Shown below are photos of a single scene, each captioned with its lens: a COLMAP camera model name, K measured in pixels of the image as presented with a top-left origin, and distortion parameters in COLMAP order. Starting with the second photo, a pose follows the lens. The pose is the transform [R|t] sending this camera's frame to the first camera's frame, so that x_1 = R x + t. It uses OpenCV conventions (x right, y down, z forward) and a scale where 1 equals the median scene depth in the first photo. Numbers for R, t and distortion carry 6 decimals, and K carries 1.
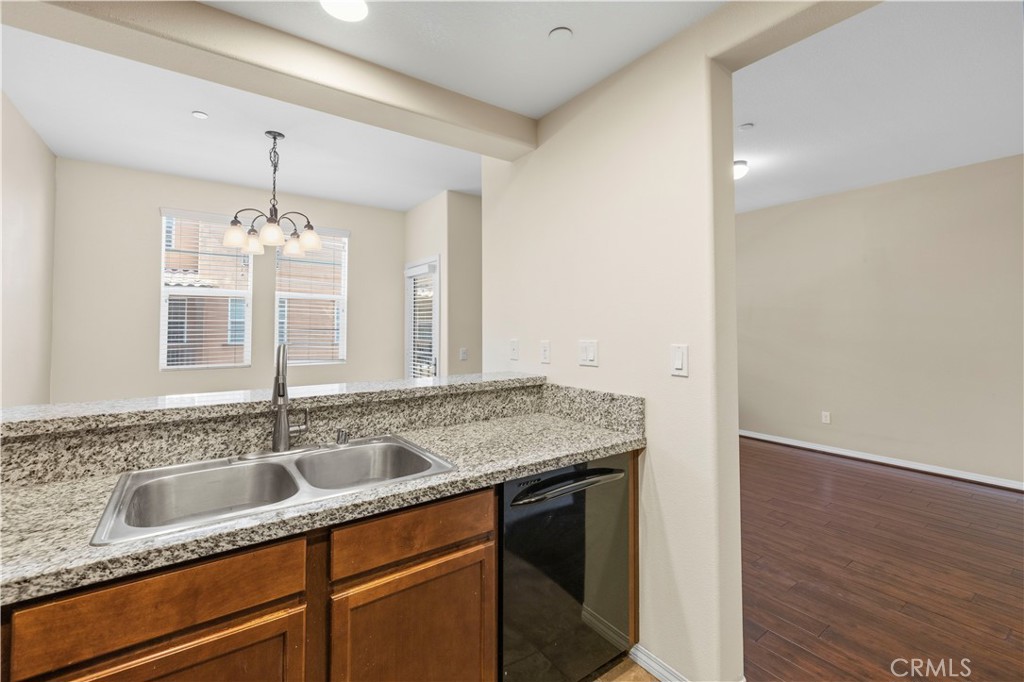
lens RADIAL K [[438.7, 0, 496.1], [0, 438.7, 316.0], [0, 0, 1]] dist [-0.000011, 0.000047]
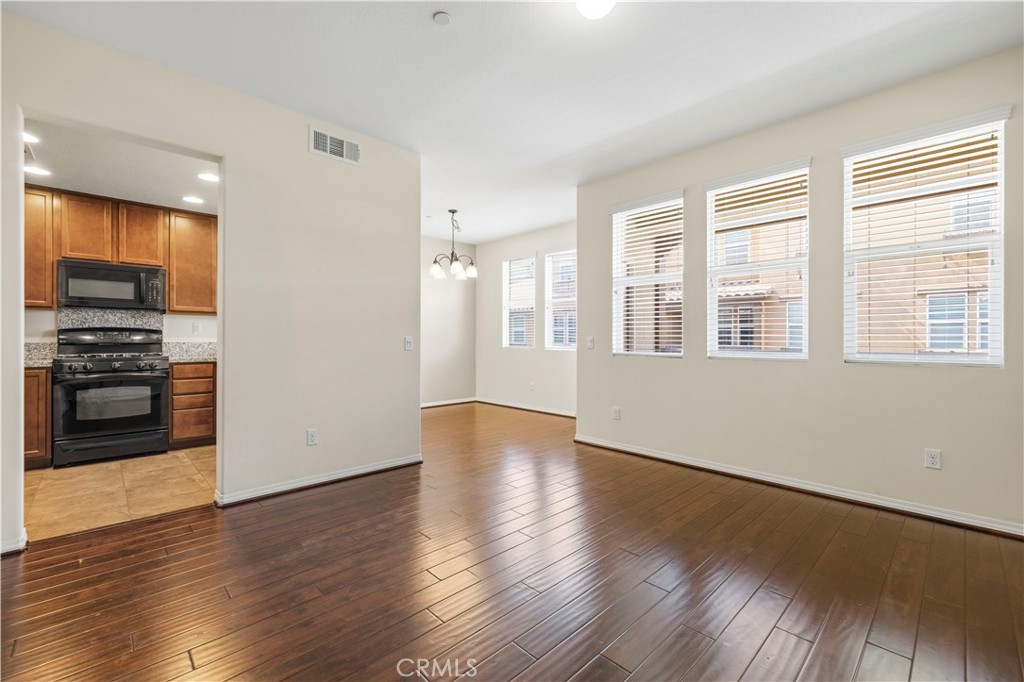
lens RADIAL K [[433.8, 0, 512.0], [0, 433.8, 341.0], [0, 0, 1]] dist [0.000484, 0.000150]
pose [[0.157026, 0.007893, -0.987563, 2.873631], [0.024361, 0.999633, 0.011863, 0.218037], [0.987294, -0.025921, 0.156776, 2.186504]]
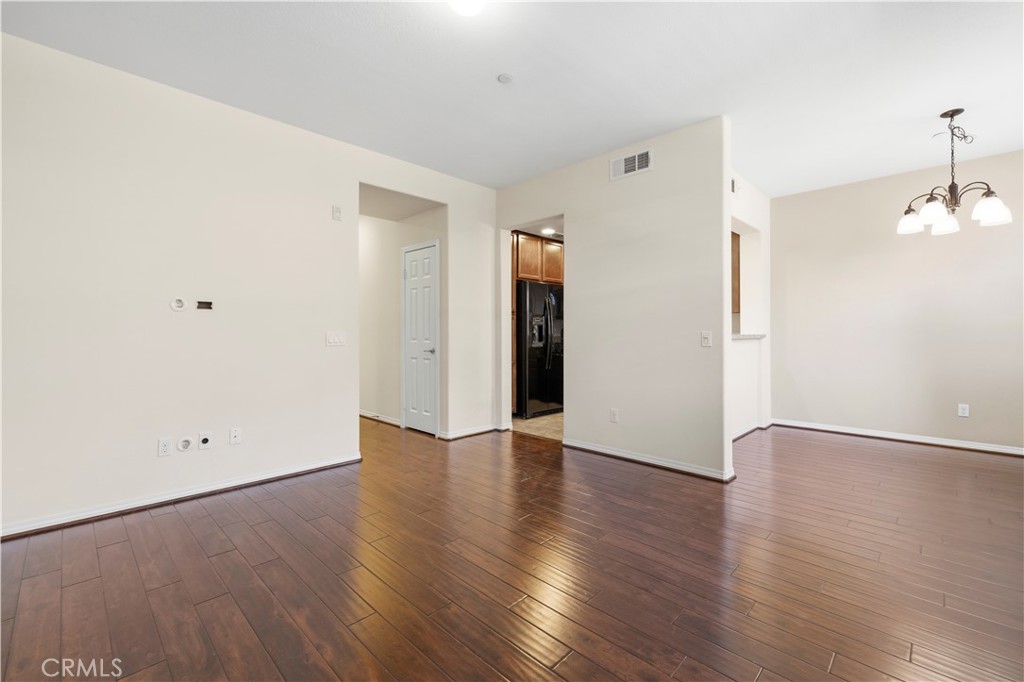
lens RADIAL K [[435.1, 0, 513.1], [0, 435.1, 330.4], [0, 0, 1]] dist [0.000446, 0.000059]
pose [[-0.983149, 0.006764, -0.182680, 1.548135], [0.012879, 0.999395, -0.032304, 0.265703], [0.182351, -0.034112, -0.982642, 4.180164]]
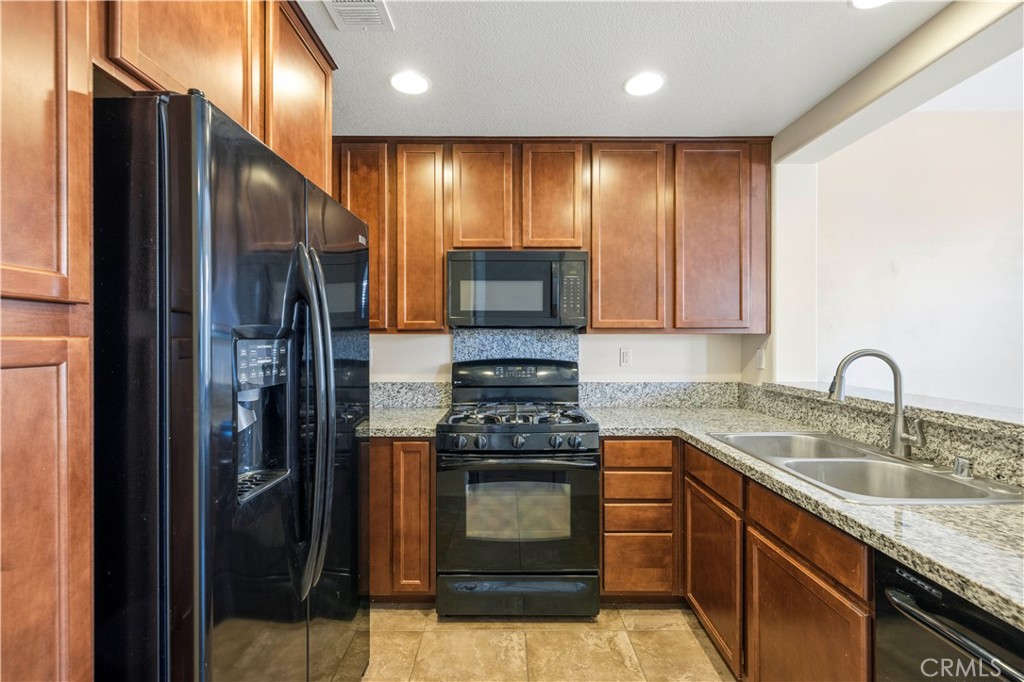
lens RADIAL K [[433.8, 0, 512.0], [0, 433.8, 341.0], [0, 0, 1]] dist [0.000484, 0.000150]
pose [[-0.559744, 0.004873, -0.828651, 0.930784], [0.026493, 0.999577, -0.012017, 0.033497], [0.828242, -0.028679, -0.559636, 0.906208]]
